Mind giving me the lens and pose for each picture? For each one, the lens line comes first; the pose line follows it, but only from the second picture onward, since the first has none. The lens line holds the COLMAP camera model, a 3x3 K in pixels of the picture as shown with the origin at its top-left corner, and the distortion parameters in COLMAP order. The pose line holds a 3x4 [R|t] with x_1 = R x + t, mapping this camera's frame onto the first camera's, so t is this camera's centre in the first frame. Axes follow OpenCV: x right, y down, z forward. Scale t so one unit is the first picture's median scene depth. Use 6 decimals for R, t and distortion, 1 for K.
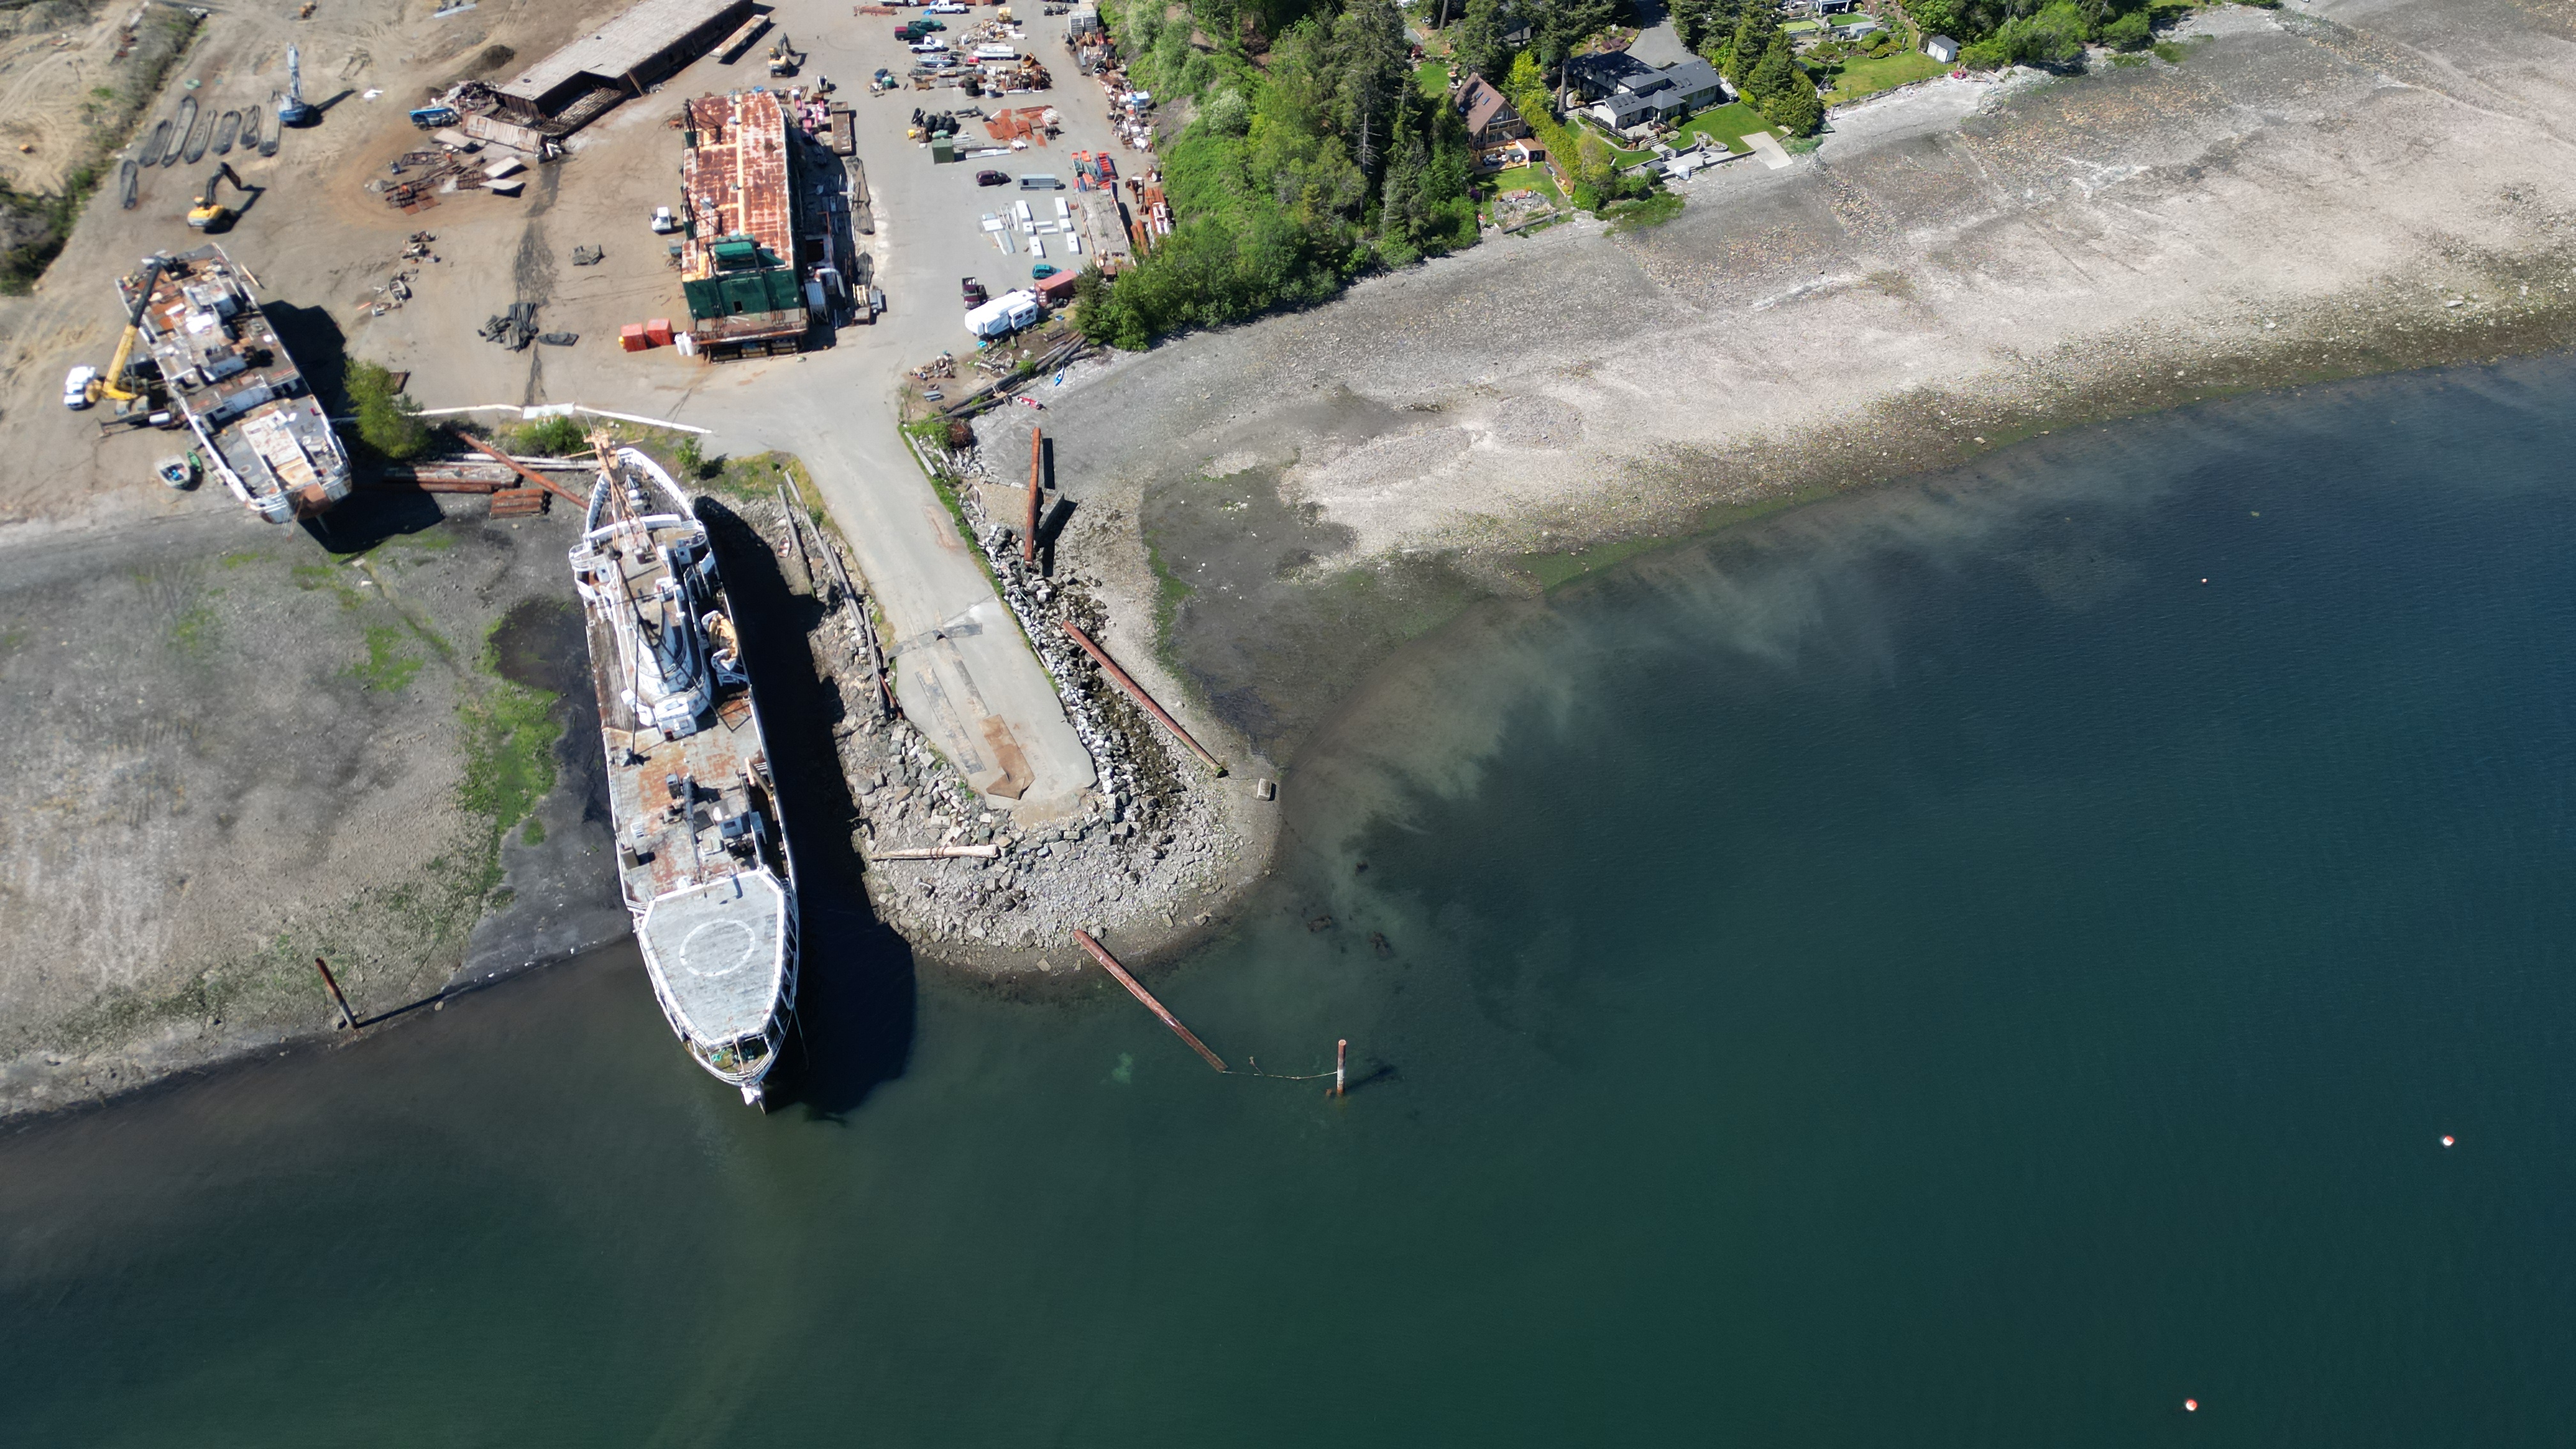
lens RADIAL K [[1795.5, 0, 1292.0], [0, 1795.5, 730.3], [0, 0, 1]] dist [0.086426, -0.084256]
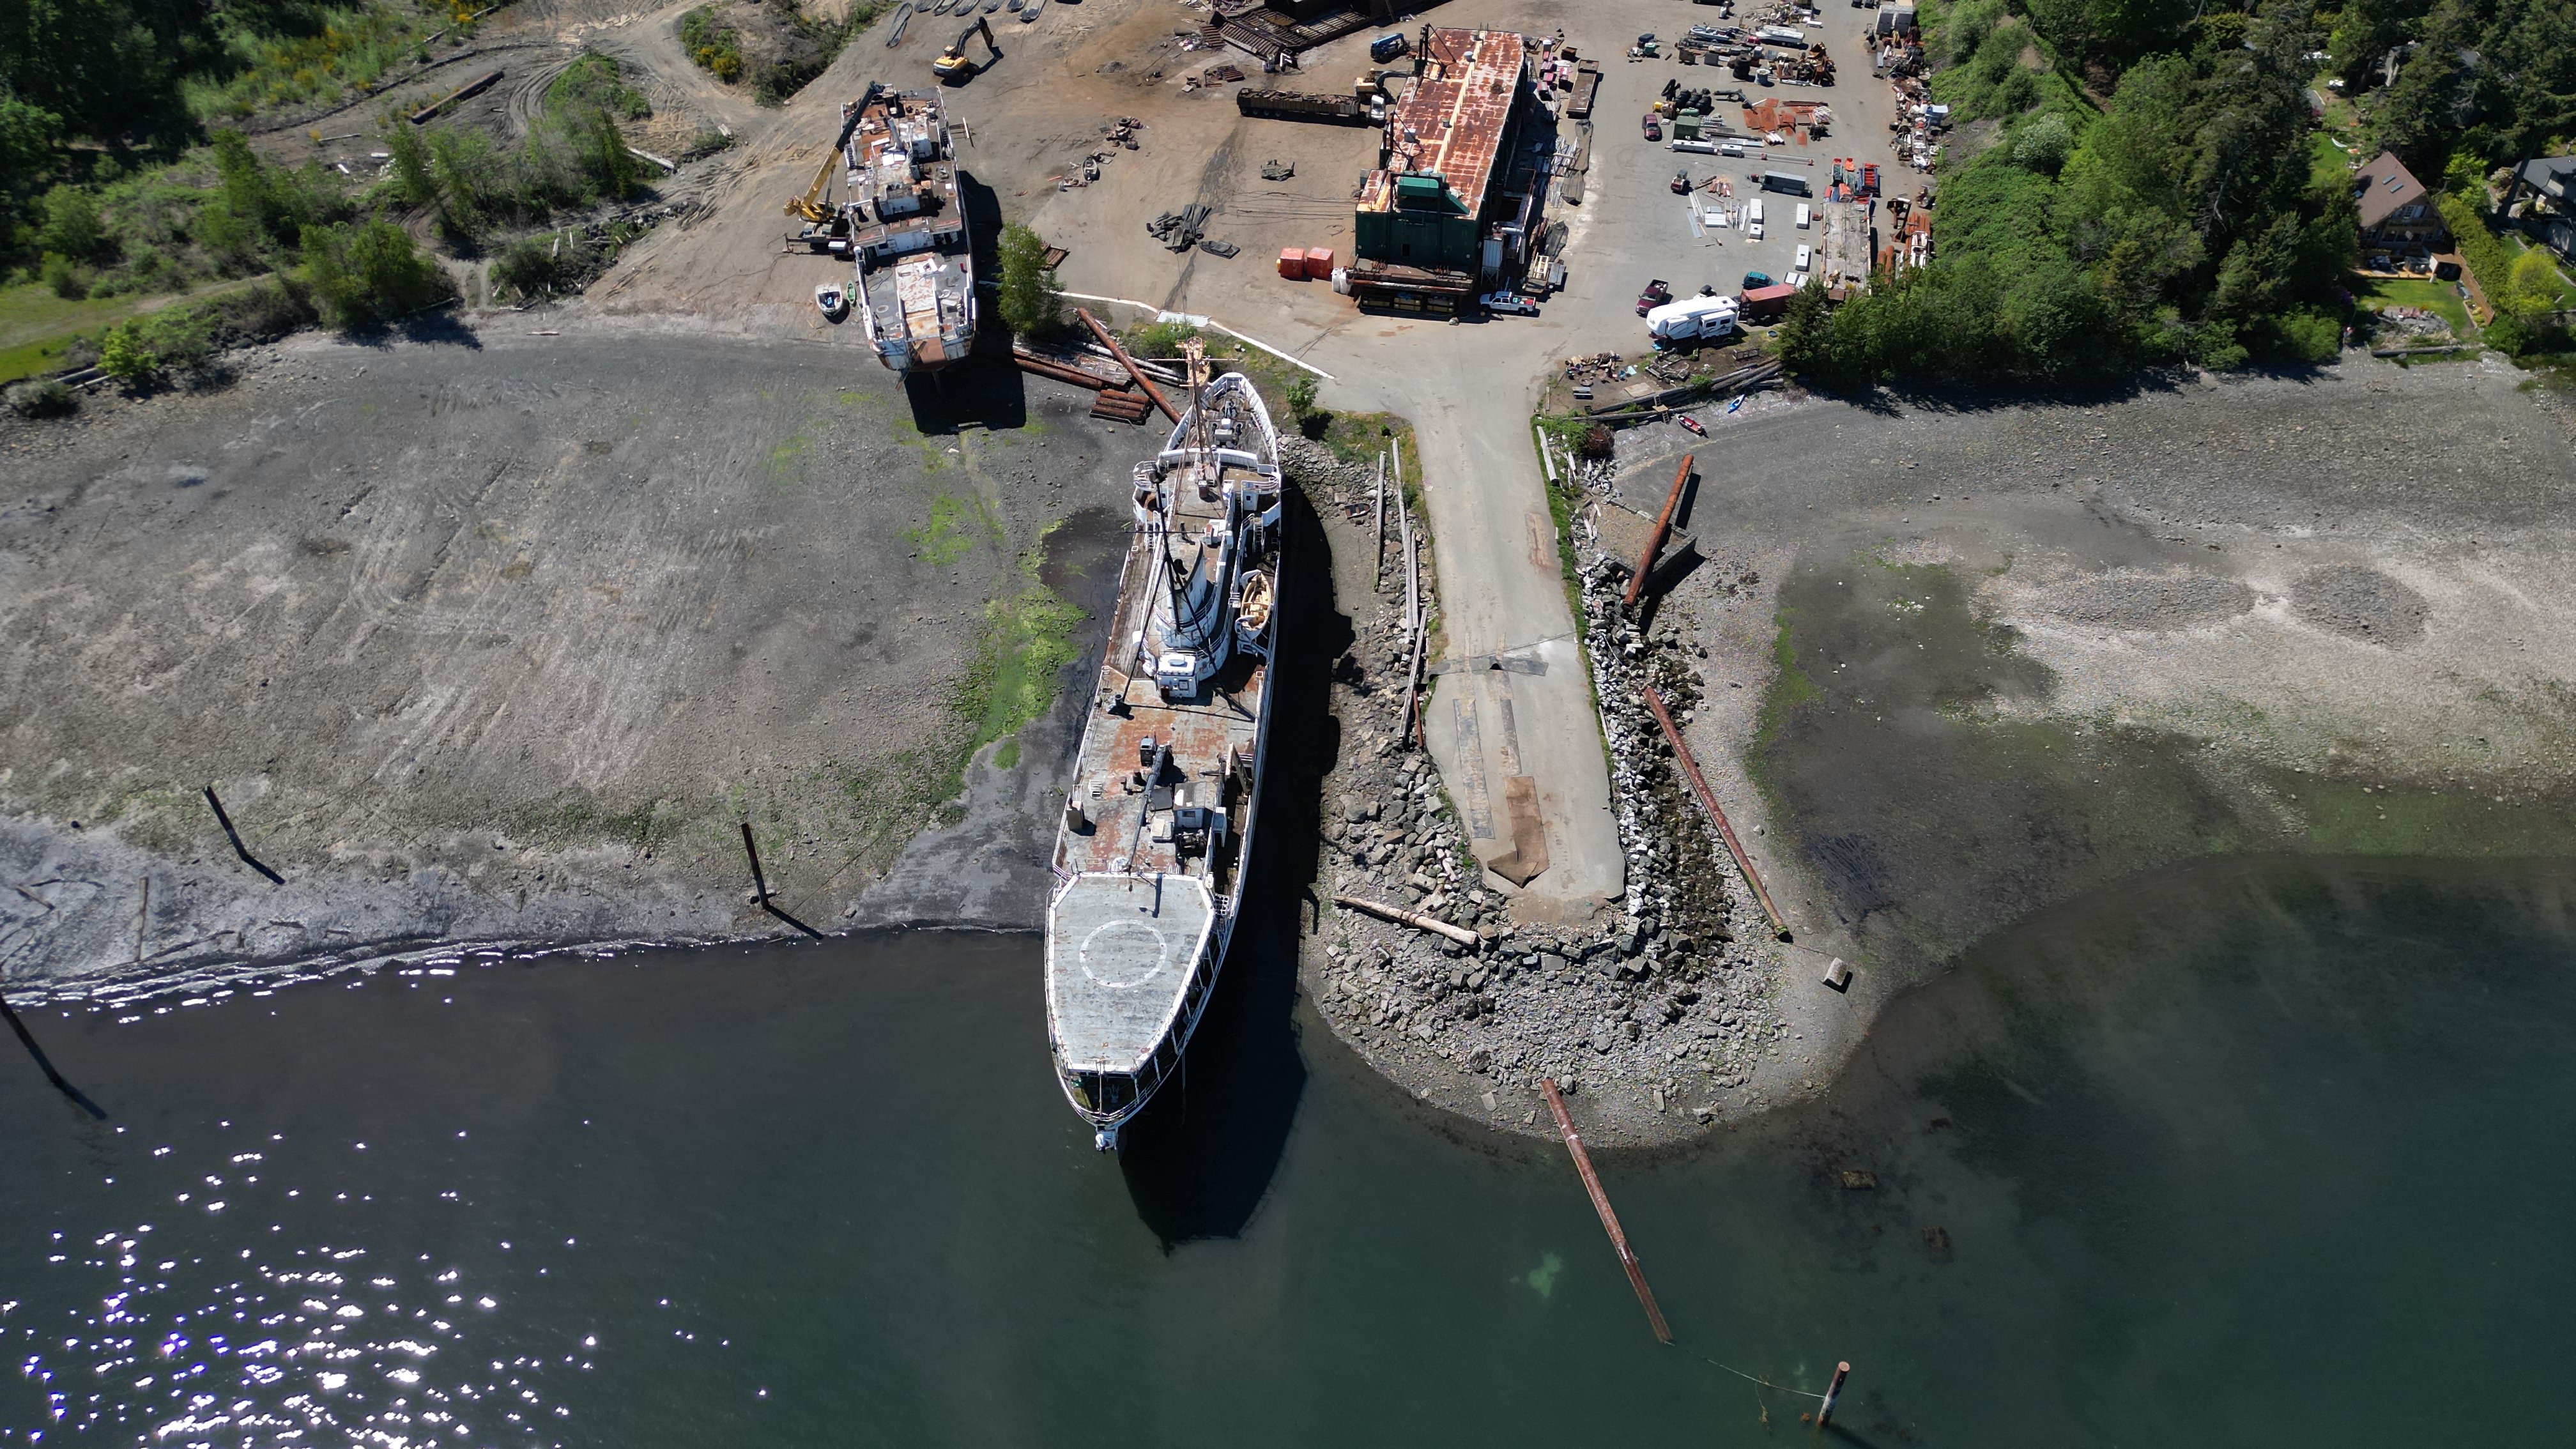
lens RADIAL K [[1795.5, 0, 1276.9], [0, 1795.5, 731.2], [0, 0, 1]] dist [0.086426, -0.084256]
pose [[0.904040, 0.282974, -0.320369, -0.011049], [-0.287857, 0.957102, 0.033088, -0.020047], [0.315989, 0.062307, 0.946715, 0.170715]]
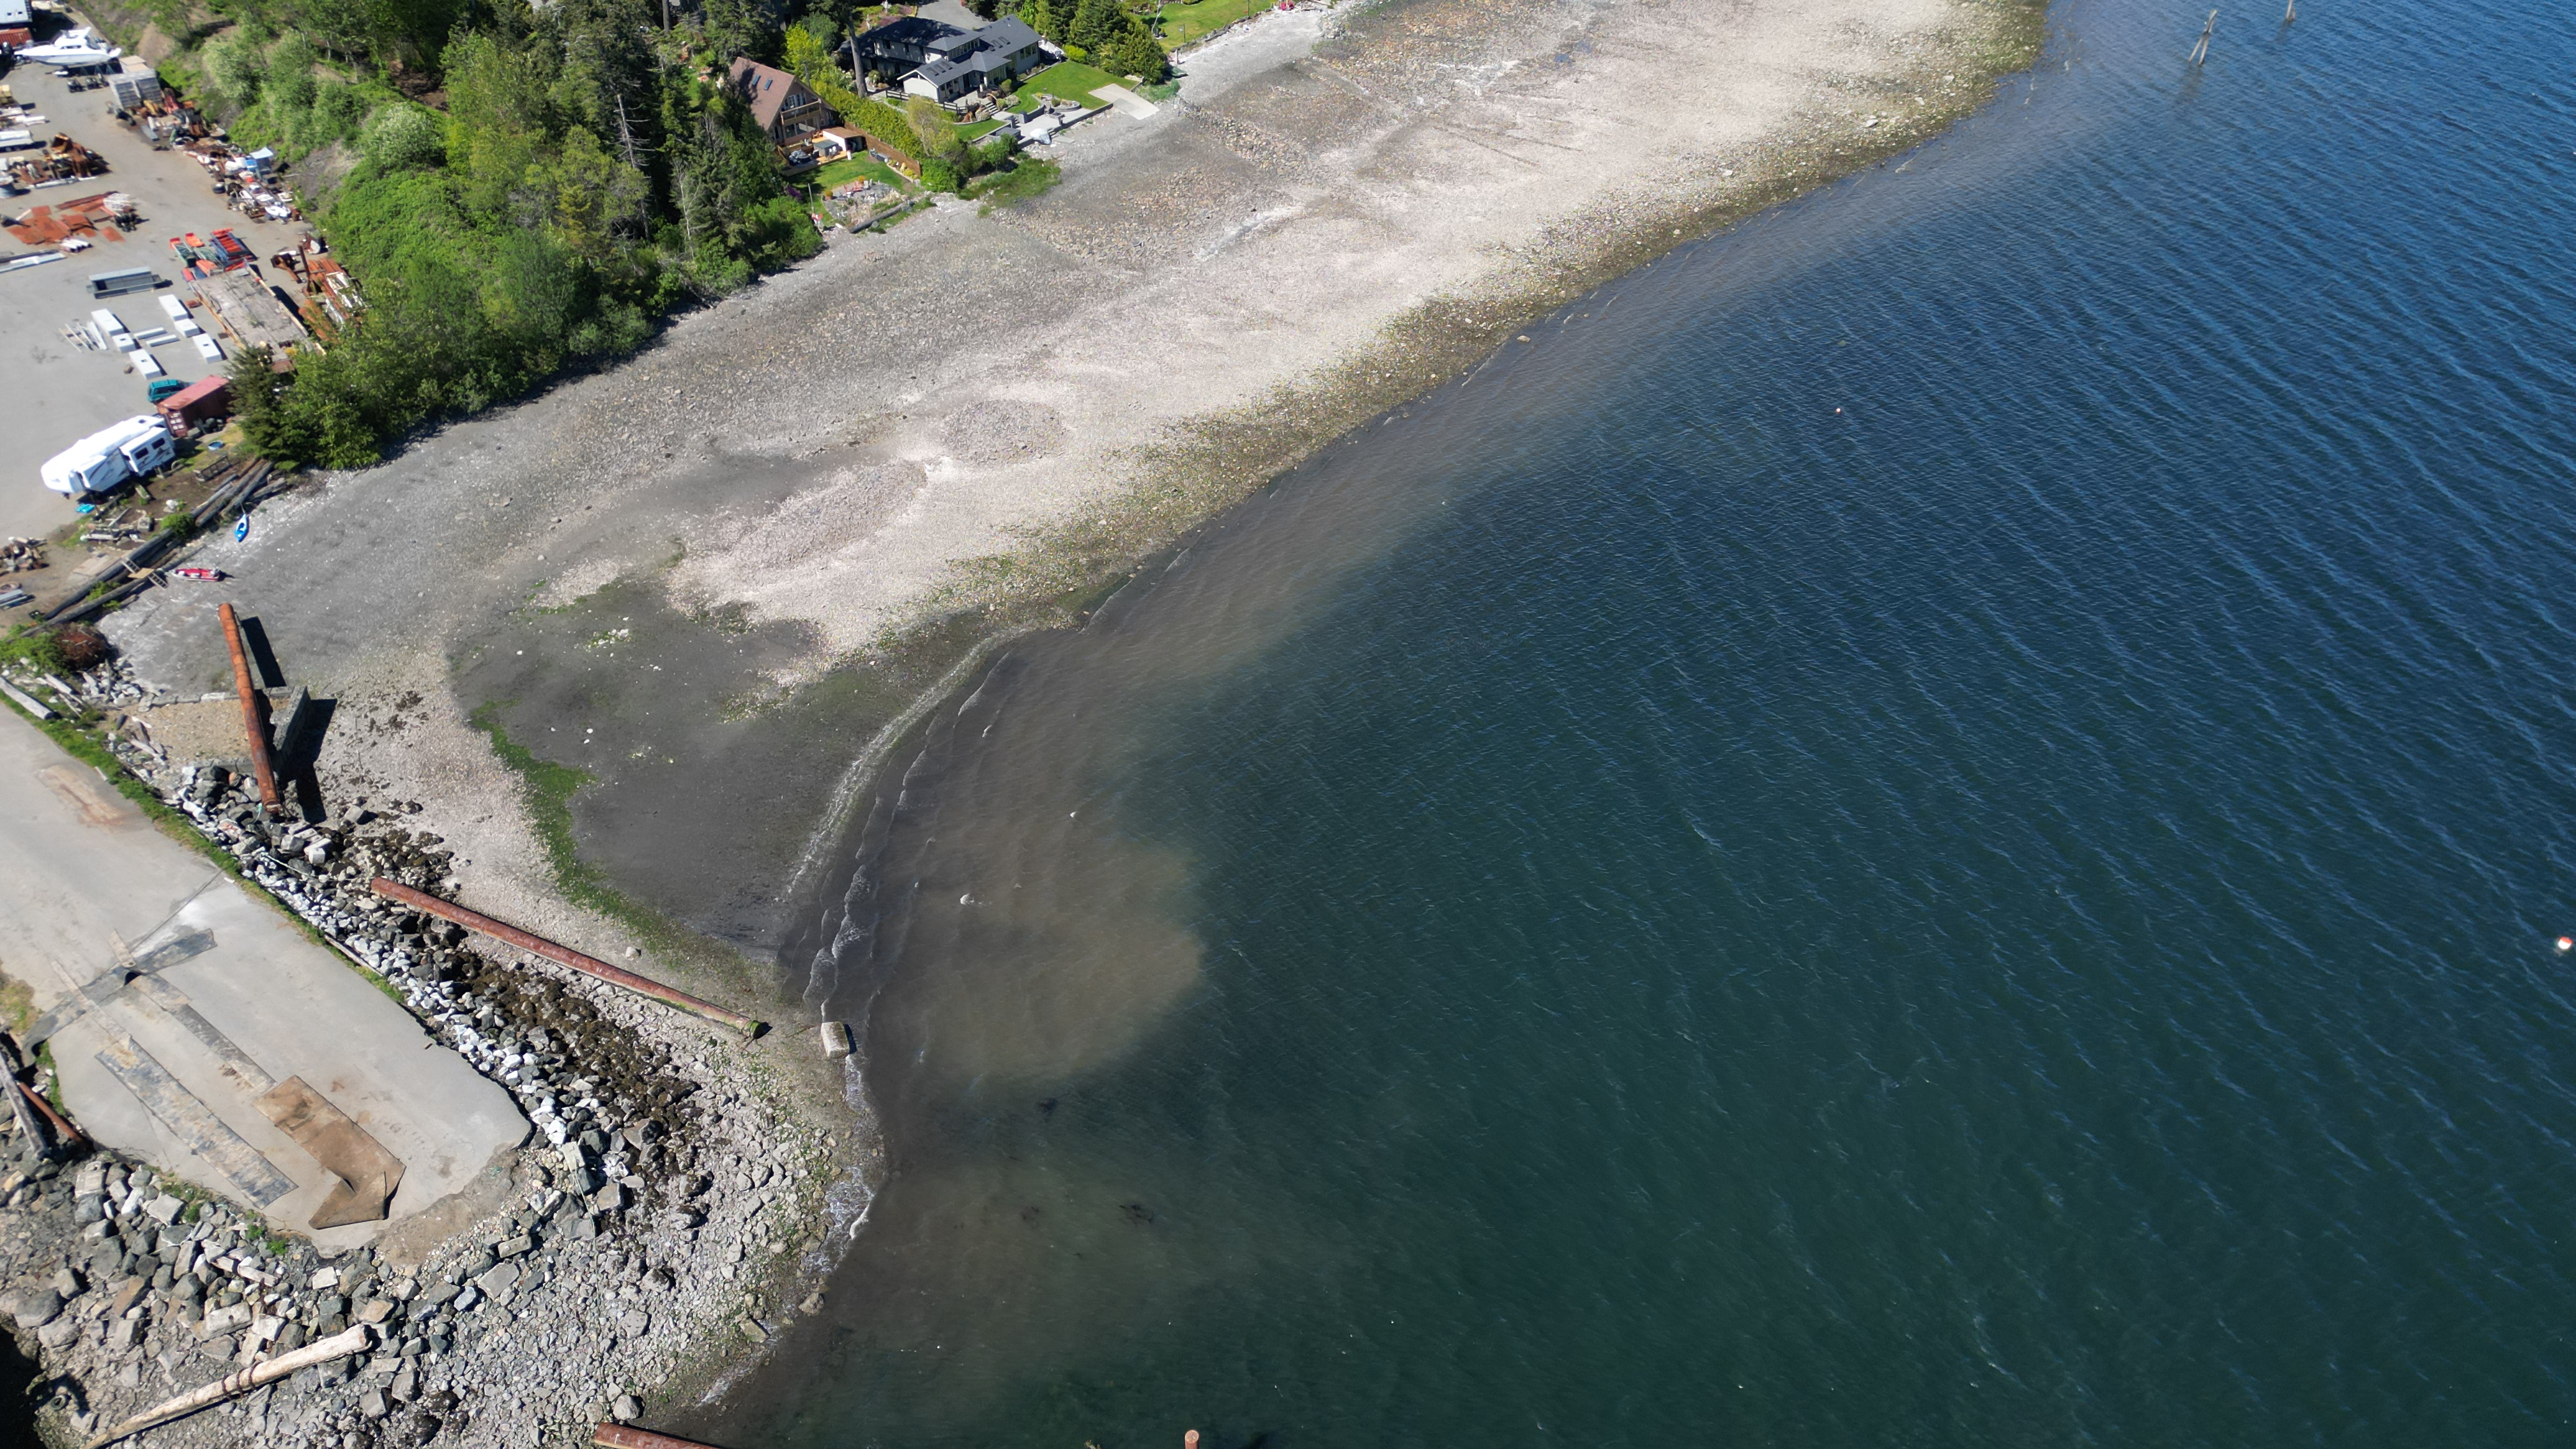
lens RADIAL K [[1795.5, 0, 1294.8], [0, 1795.5, 719.2], [0, 0, 1]] dist [0.086426, -0.084256]
pose [[0.890889, -0.273152, 0.362912, -0.060708], [0.307156, 0.950888, -0.038315, 0.002322], [-0.334622, 0.145605, 0.931035, 0.346492]]
